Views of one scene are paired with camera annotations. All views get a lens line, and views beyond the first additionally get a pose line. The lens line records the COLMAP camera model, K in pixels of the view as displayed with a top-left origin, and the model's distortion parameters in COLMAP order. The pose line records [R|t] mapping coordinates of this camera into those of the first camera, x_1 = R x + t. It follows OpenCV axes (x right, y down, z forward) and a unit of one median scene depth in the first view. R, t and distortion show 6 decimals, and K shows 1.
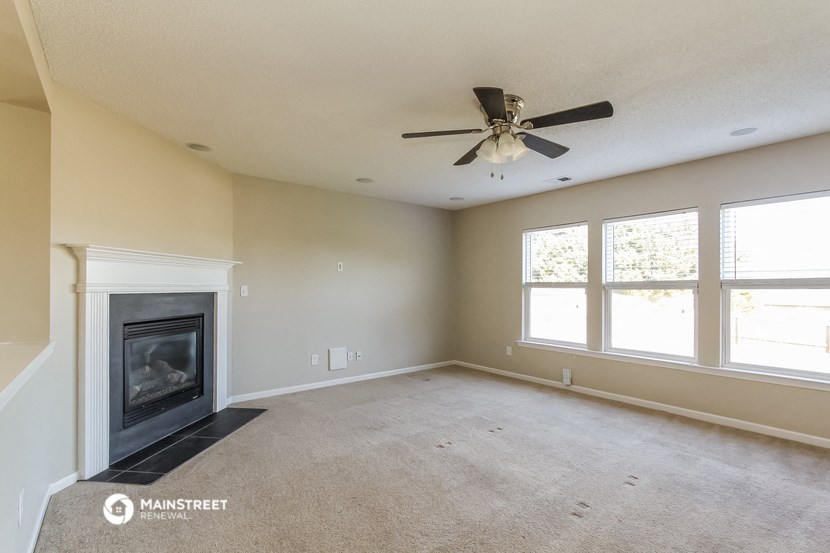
lens RADIAL K [[383.9, 0, 418.0], [0, 383.9, 284.7], [0, 0, 1]] dist [0.000772, 0.000168]
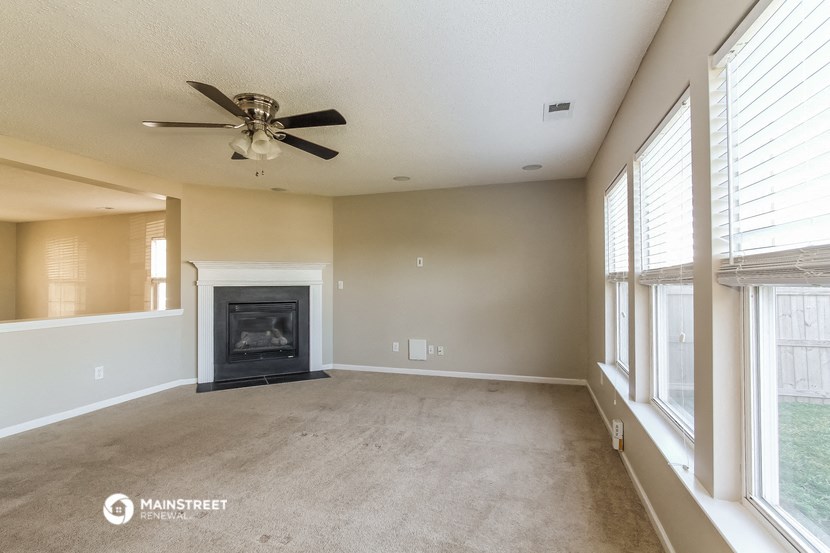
lens RADIAL K [[392.3, 0, 415.4], [0, 392.3, 281.6], [0, 0, 1]] dist [-0.000079, 0.000221]
pose [[0.562356, 0.000707, -0.826895, 0.901895], [0.010710, 0.999910, 0.008138, -0.003222], [0.826826, -0.013433, 0.562297, 0.526863]]
